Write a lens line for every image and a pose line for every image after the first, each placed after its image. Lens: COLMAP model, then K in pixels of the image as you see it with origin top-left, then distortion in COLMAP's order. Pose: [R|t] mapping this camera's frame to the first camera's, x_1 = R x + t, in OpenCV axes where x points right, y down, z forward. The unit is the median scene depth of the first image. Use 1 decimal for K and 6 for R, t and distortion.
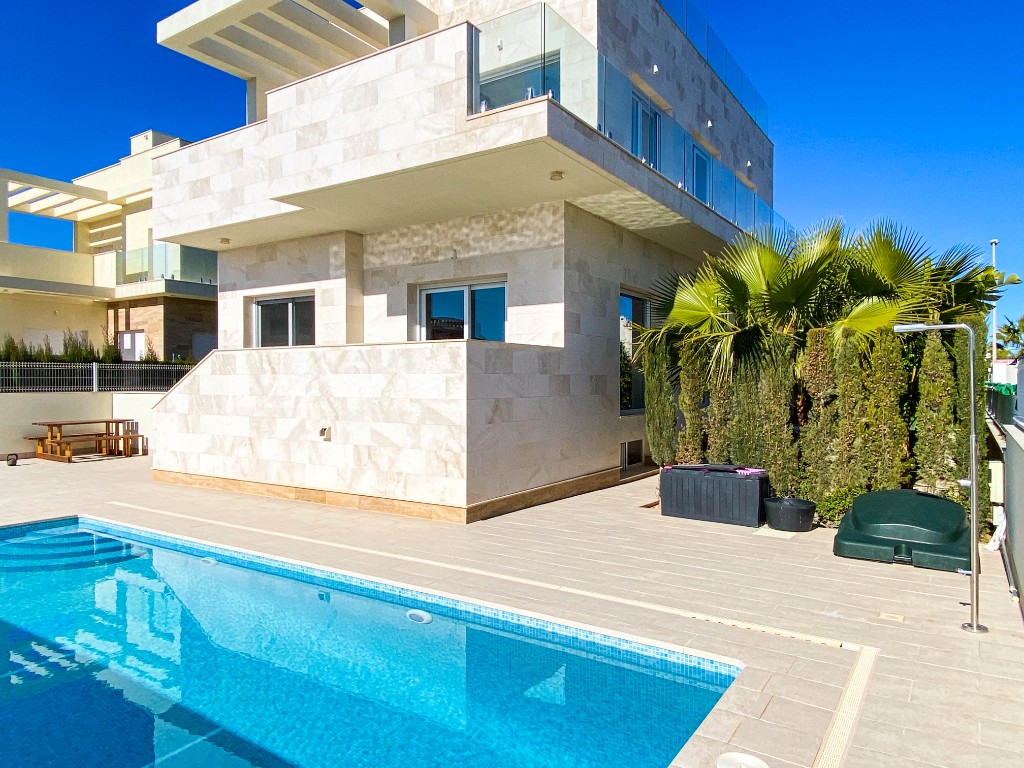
lens RADIAL K [[663.7, 0, 533.0], [0, 663.7, 384.4], [0, 0, 1]] dist [0.071928, -0.138690]
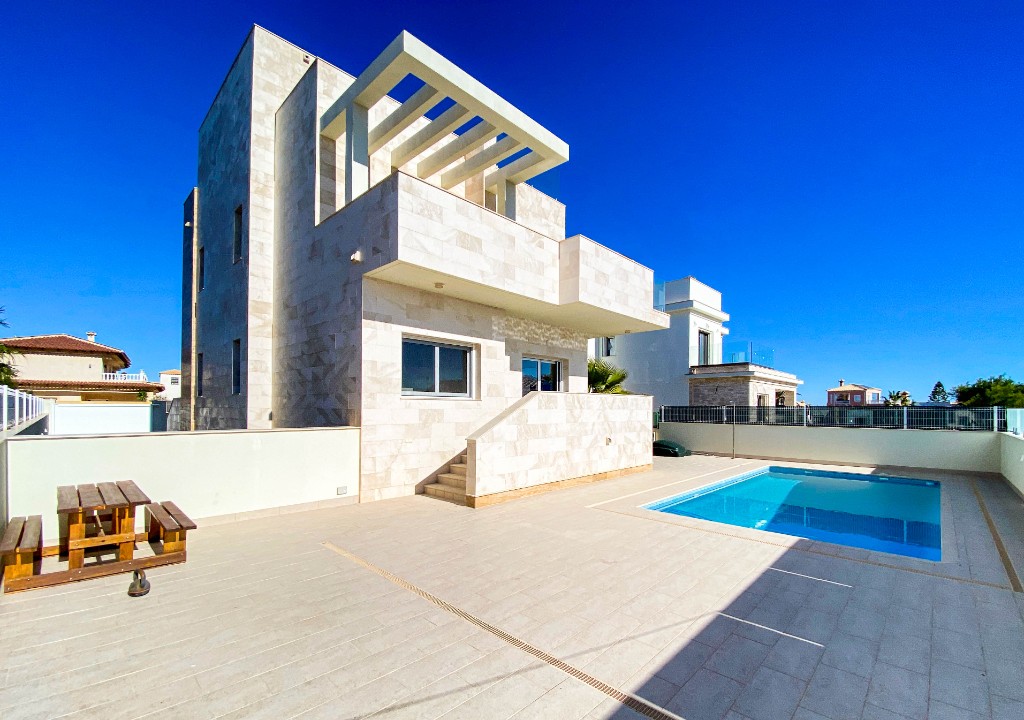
lens RADIAL K [[444.4, 0, 512.0], [0, 444.4, 405.9], [0, 0, 1]] dist [0.000467, -0.000037]
pose [[0.195119, 0.005615, 0.980763, -1.533650], [-0.001607, 0.999984, -0.005406, -0.017896], [-0.980778, -0.000521, 0.195125, 0.987816]]
